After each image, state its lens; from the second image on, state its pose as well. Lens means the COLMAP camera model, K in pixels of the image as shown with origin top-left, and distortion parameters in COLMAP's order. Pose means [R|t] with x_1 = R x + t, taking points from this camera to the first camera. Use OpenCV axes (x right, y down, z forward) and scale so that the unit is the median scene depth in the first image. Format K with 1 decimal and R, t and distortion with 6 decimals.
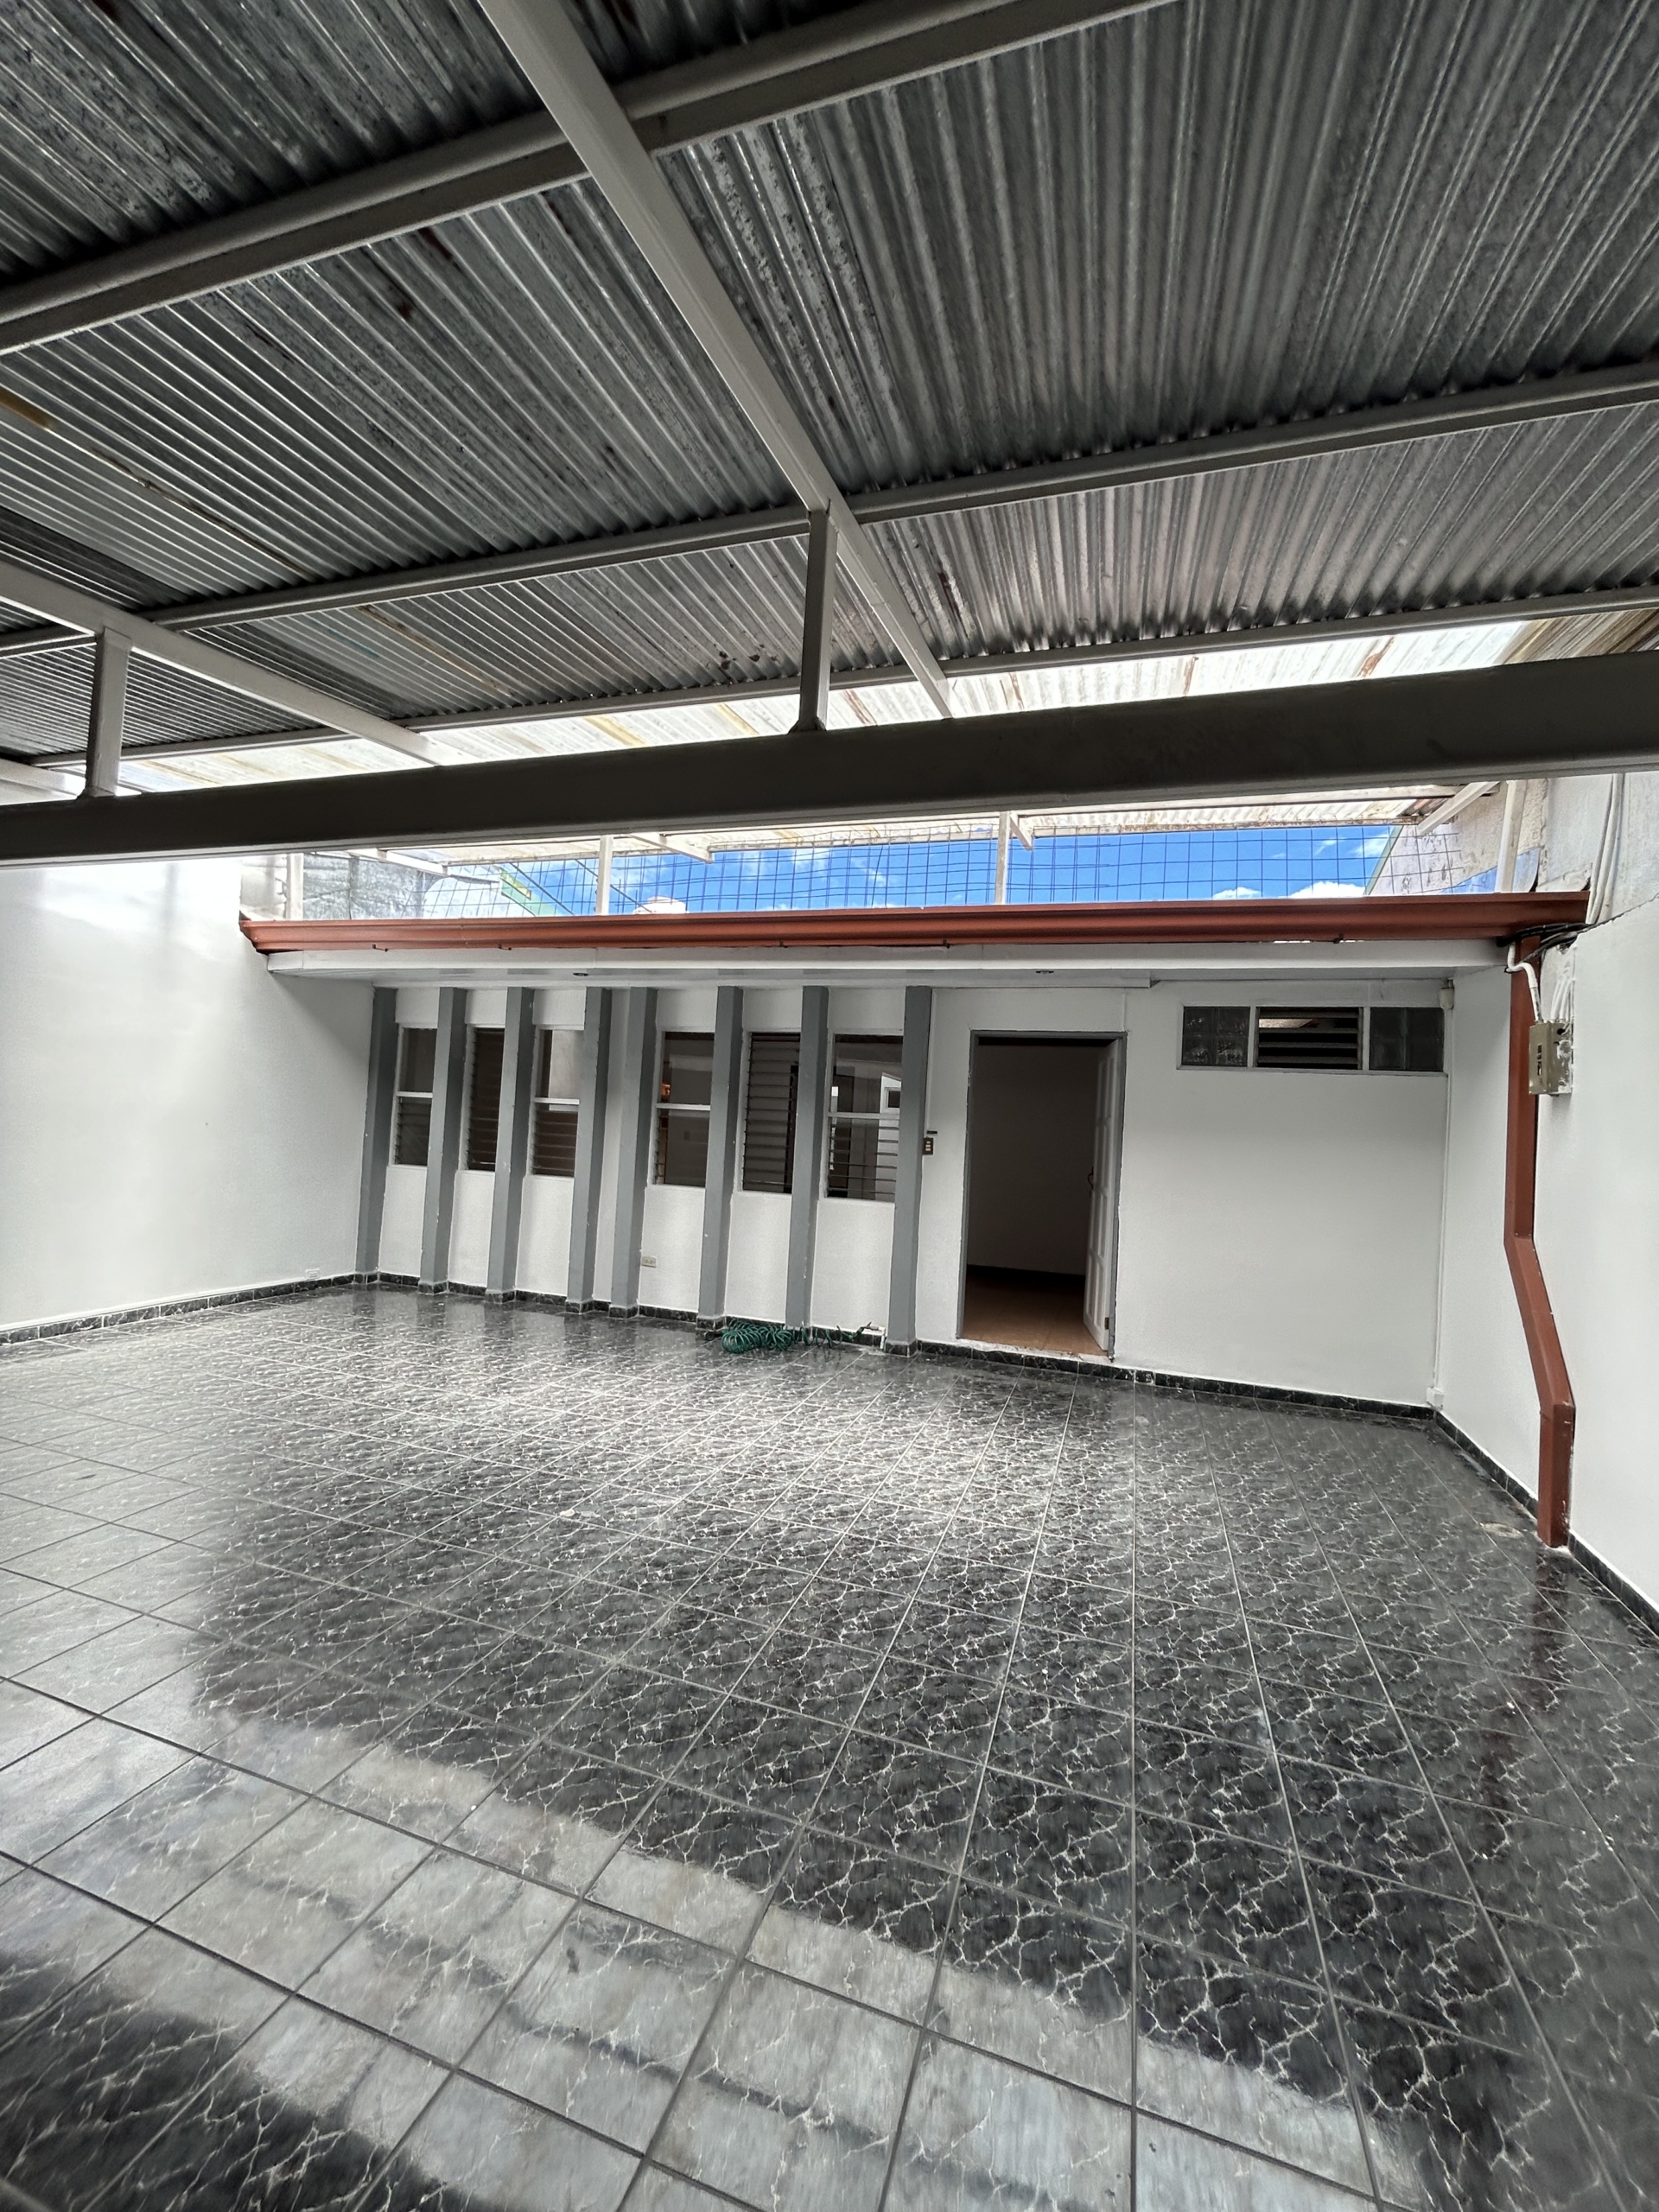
lens RADIAL K [[901.1, 0, 830.6], [0, 901.1, 1108.1], [0, 0, 1]] dist [-0.000031, 0.000472]
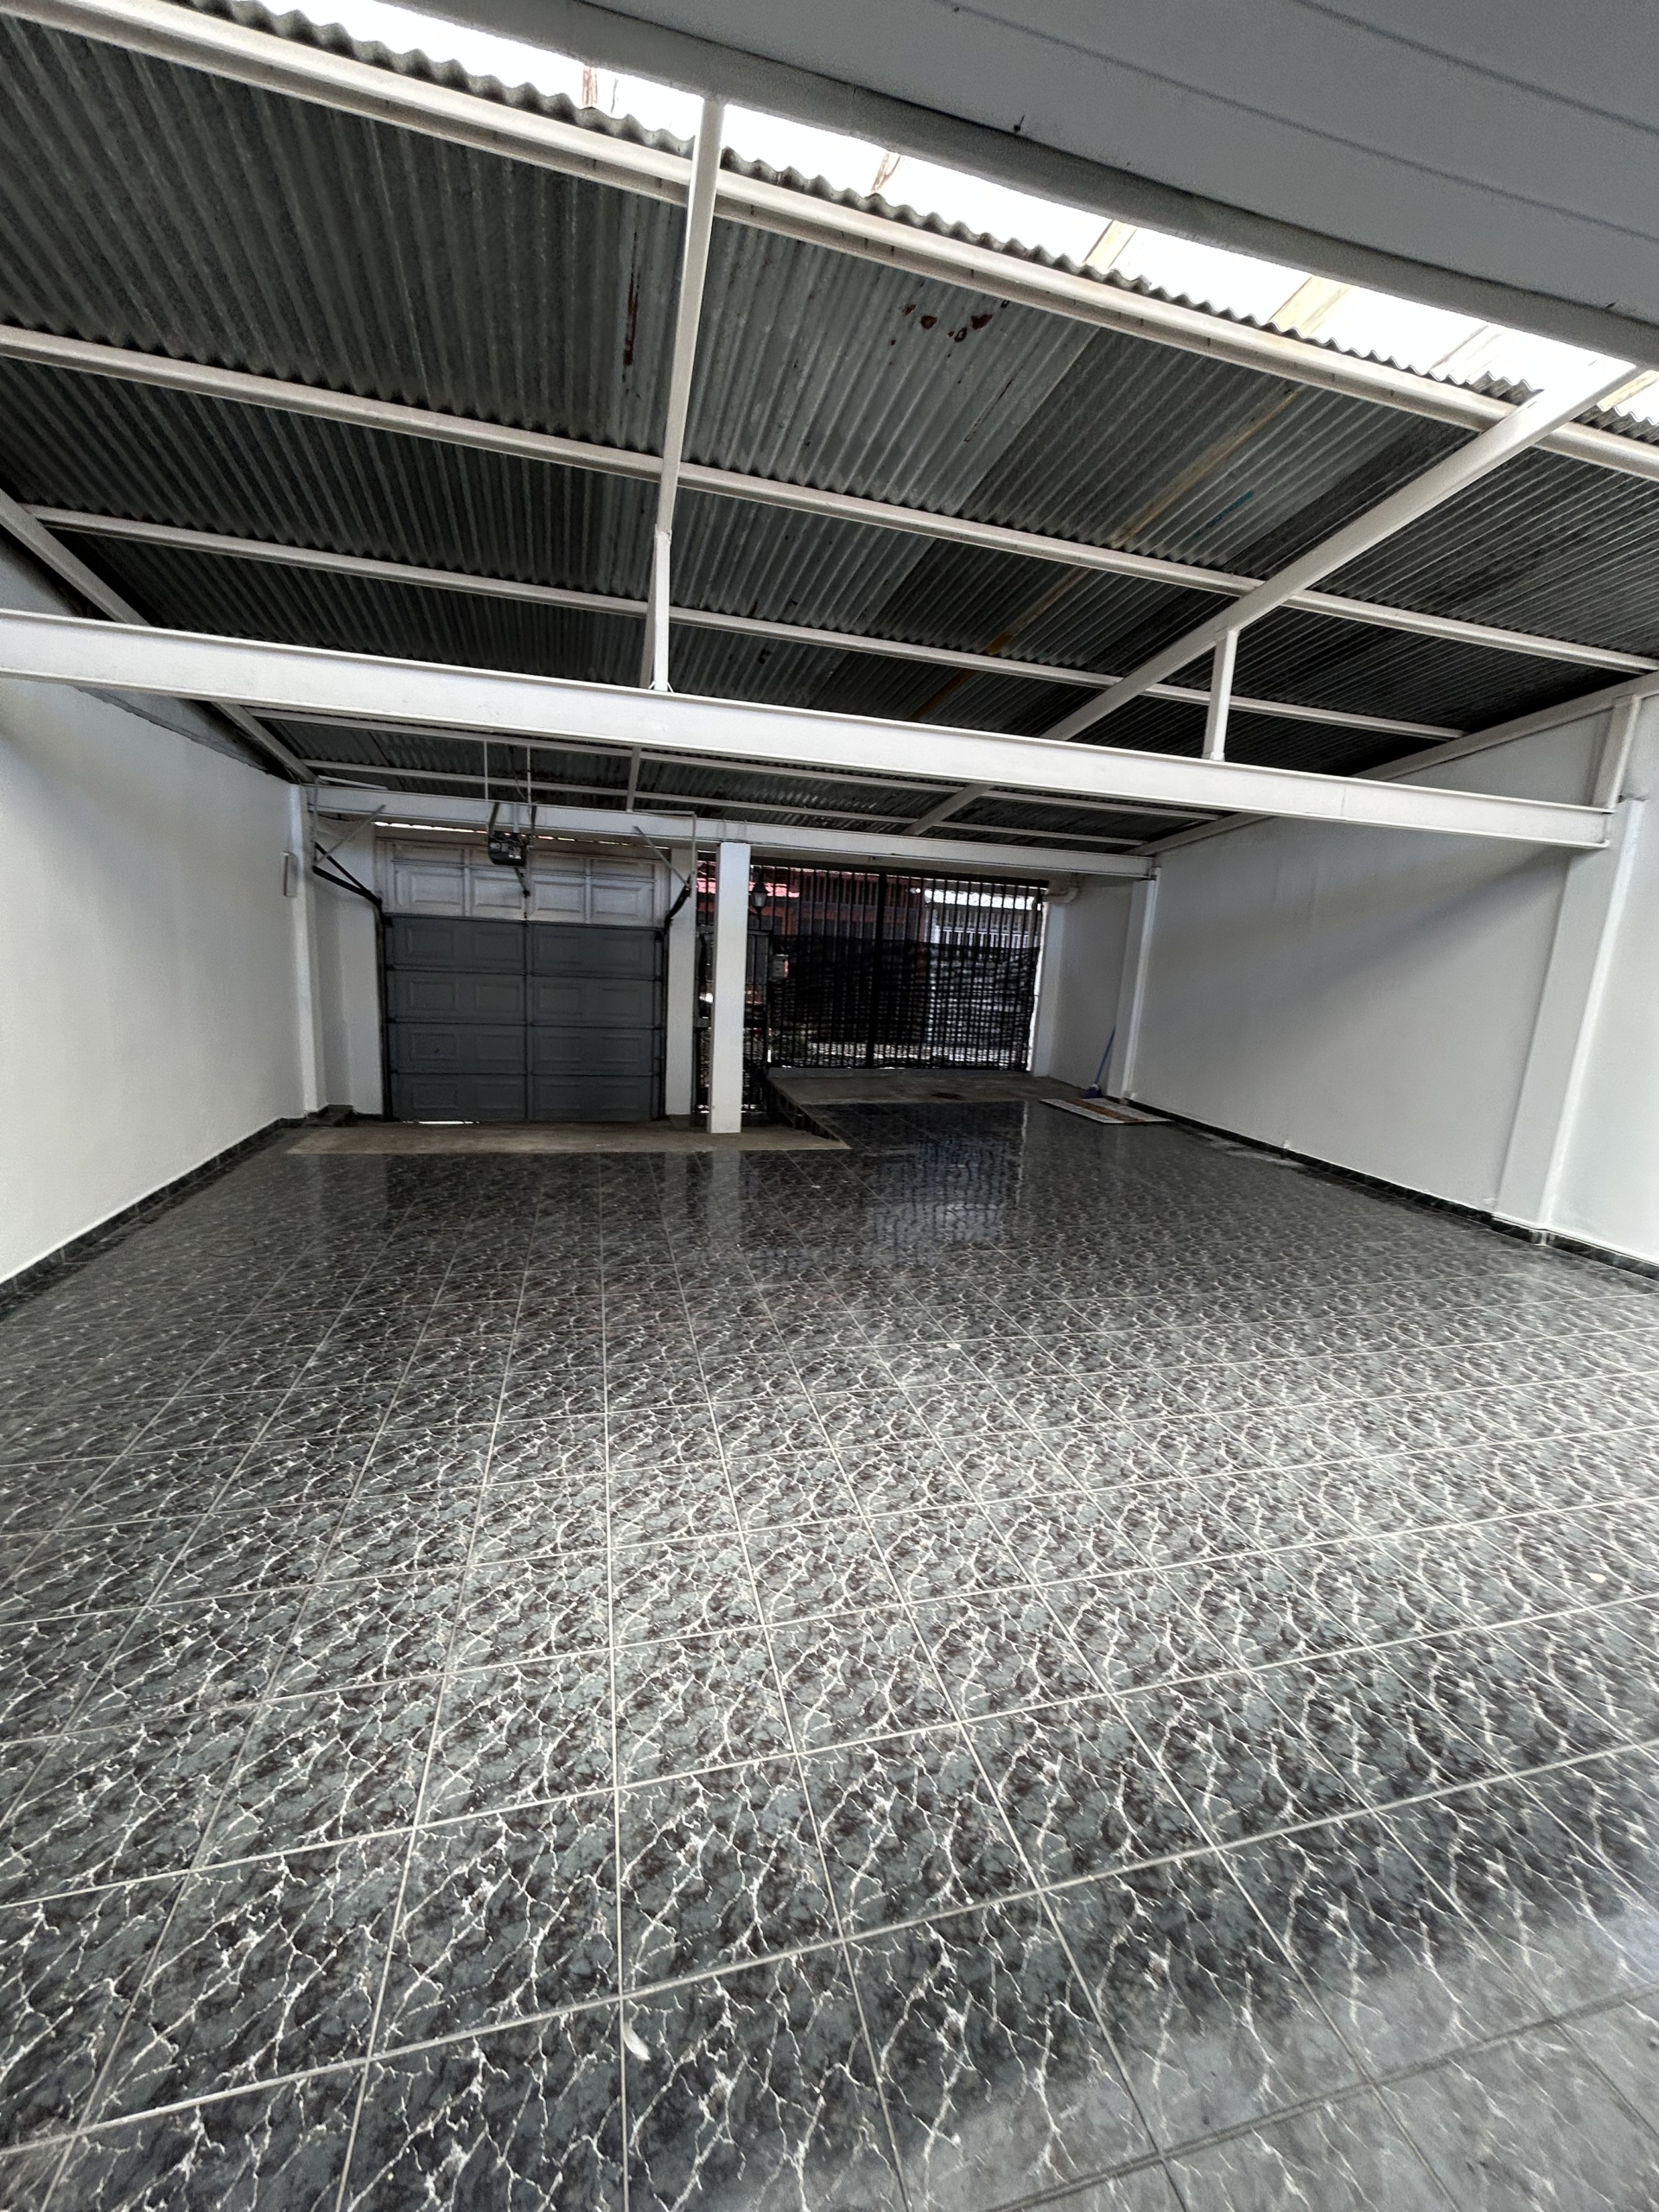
lens RADIAL K [[901.1, 0, 830.6], [0, 901.1, 1108.1], [0, 0, 1]] dist [-0.000031, 0.000472]
pose [[-0.832343, 0.004195, -0.554245, 0.435229], [-0.086138, 0.986843, 0.136827, 0.046100], [0.547526, 0.161629, -0.821031, 1.844133]]
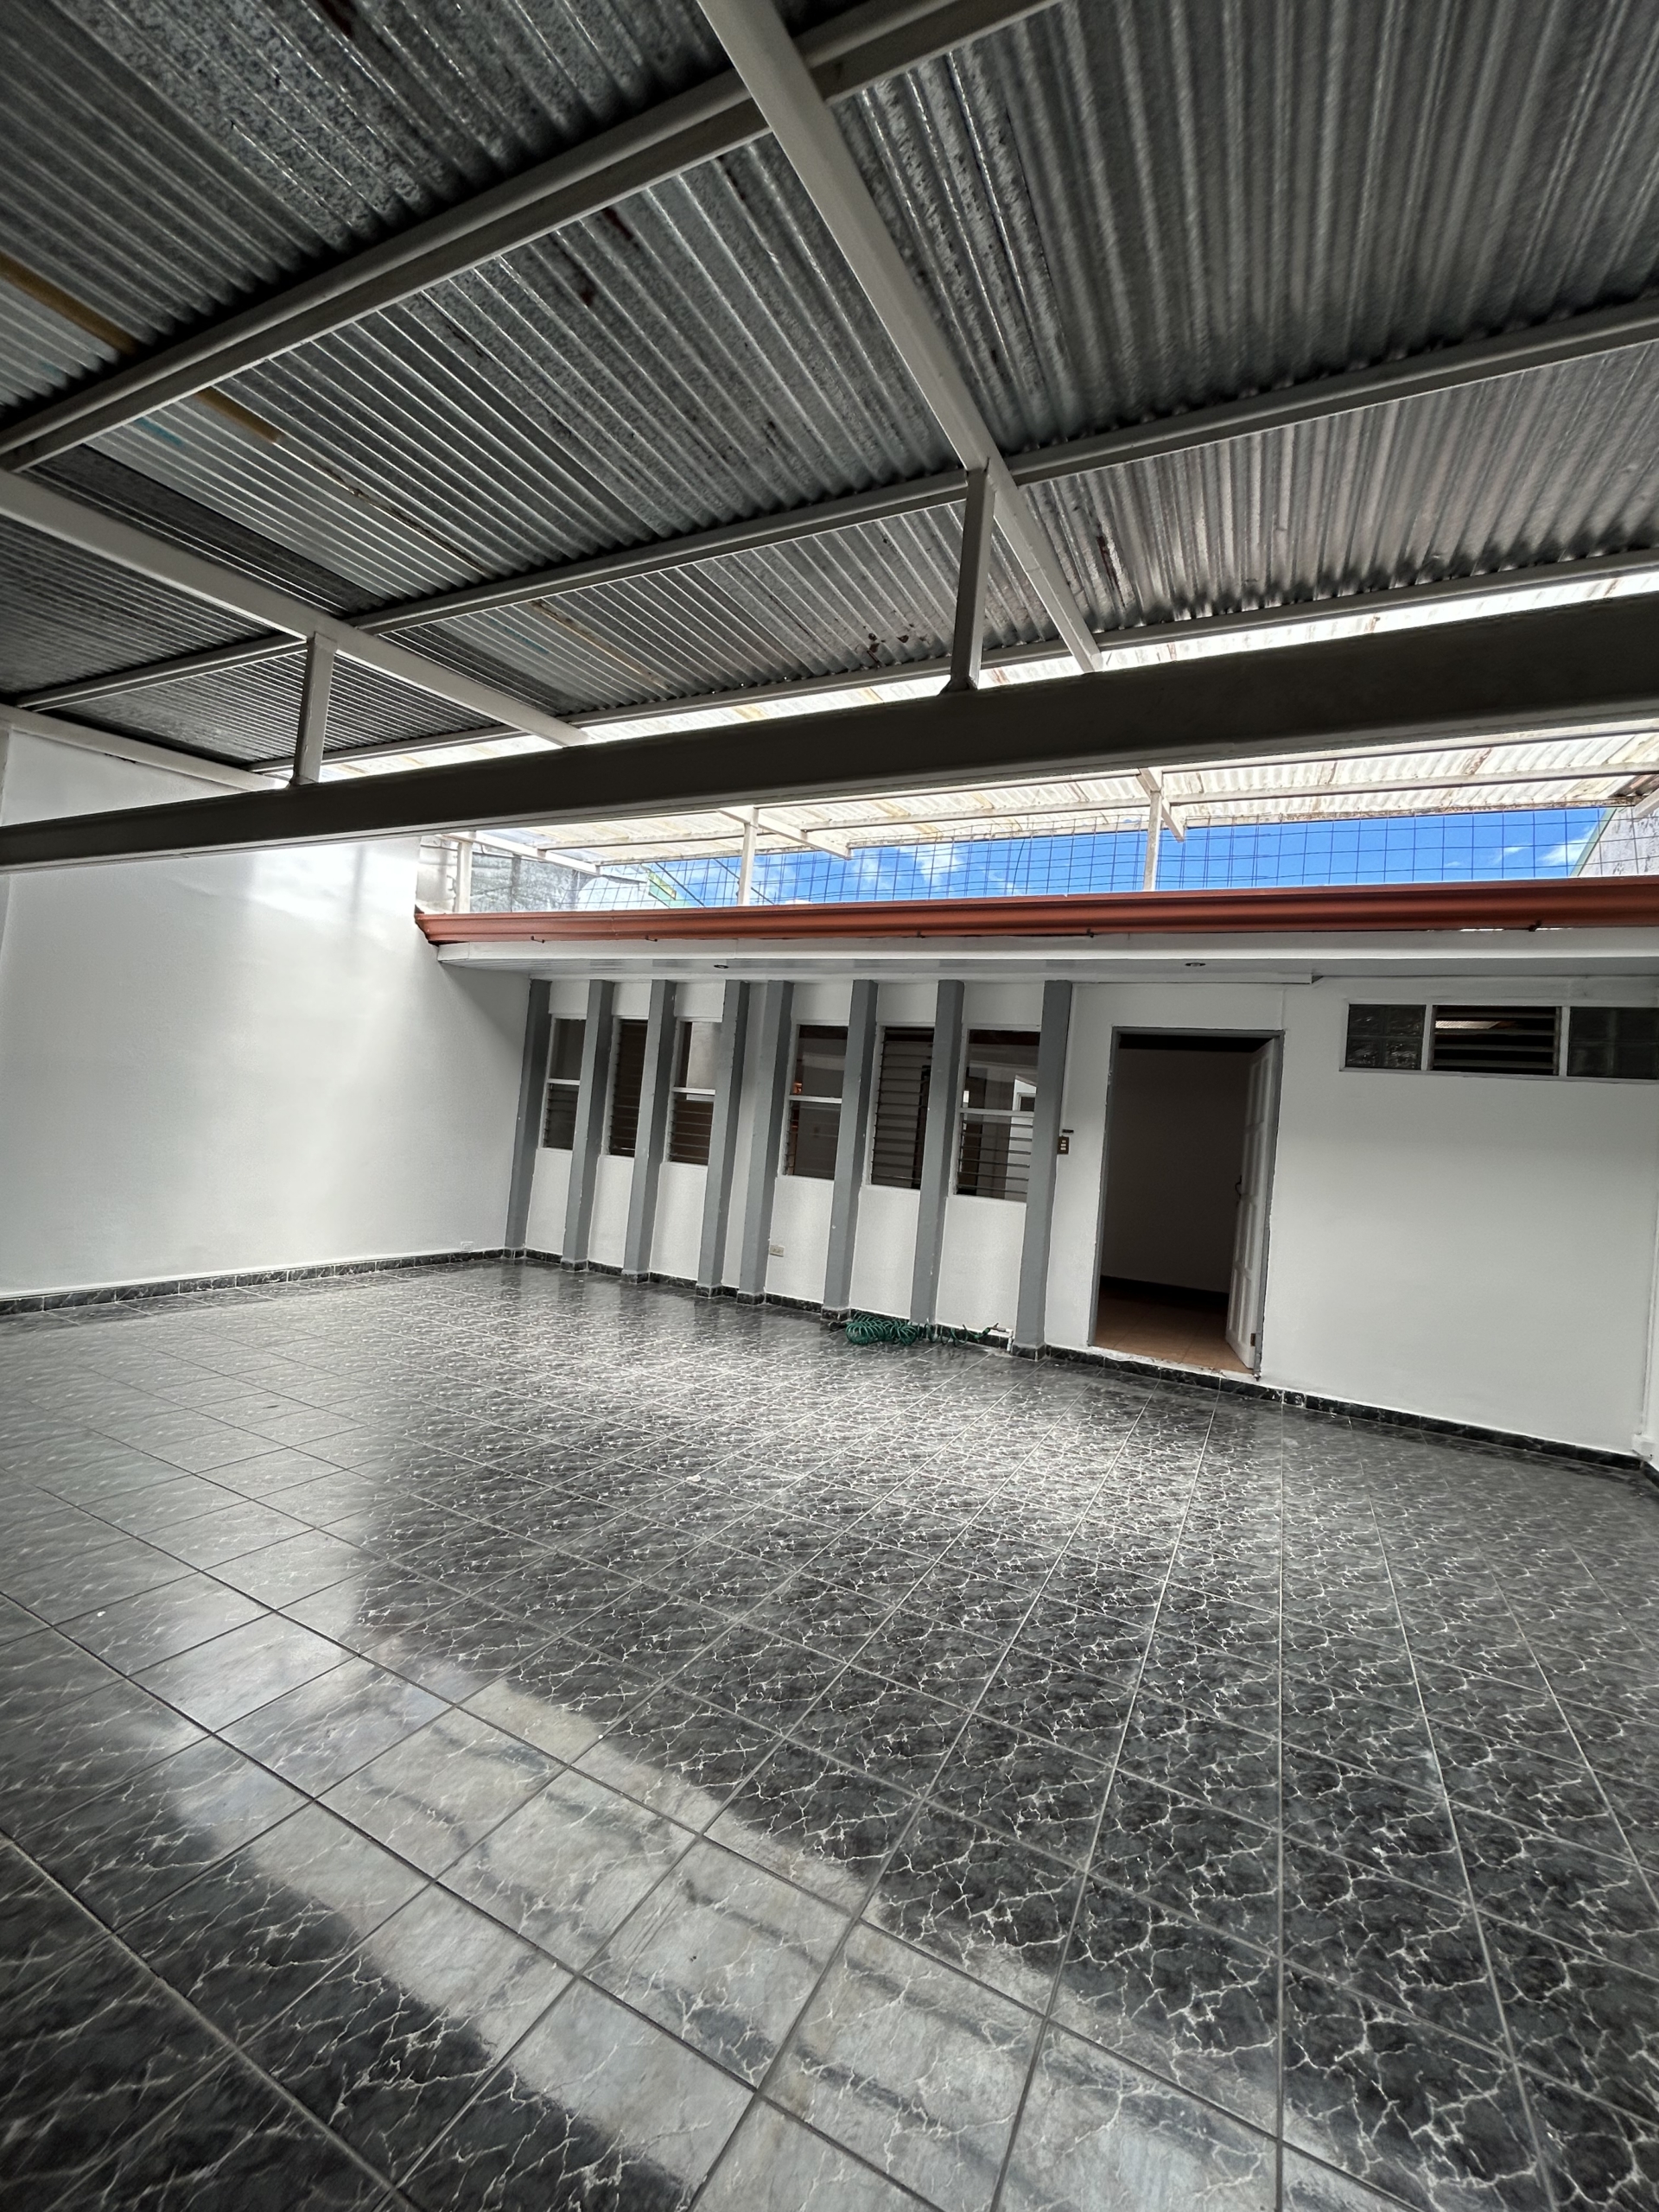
lens RADIAL K [[901.1, 0, 830.6], [0, 901.1, 1108.1], [0, 0, 1]] dist [-0.000031, 0.000472]
pose [[0.989556, 0.030366, -0.140911, -0.008177], [-0.032012, 0.999443, -0.009426, 0.037083], [0.140547, 0.013838, 0.989977, 0.006053]]
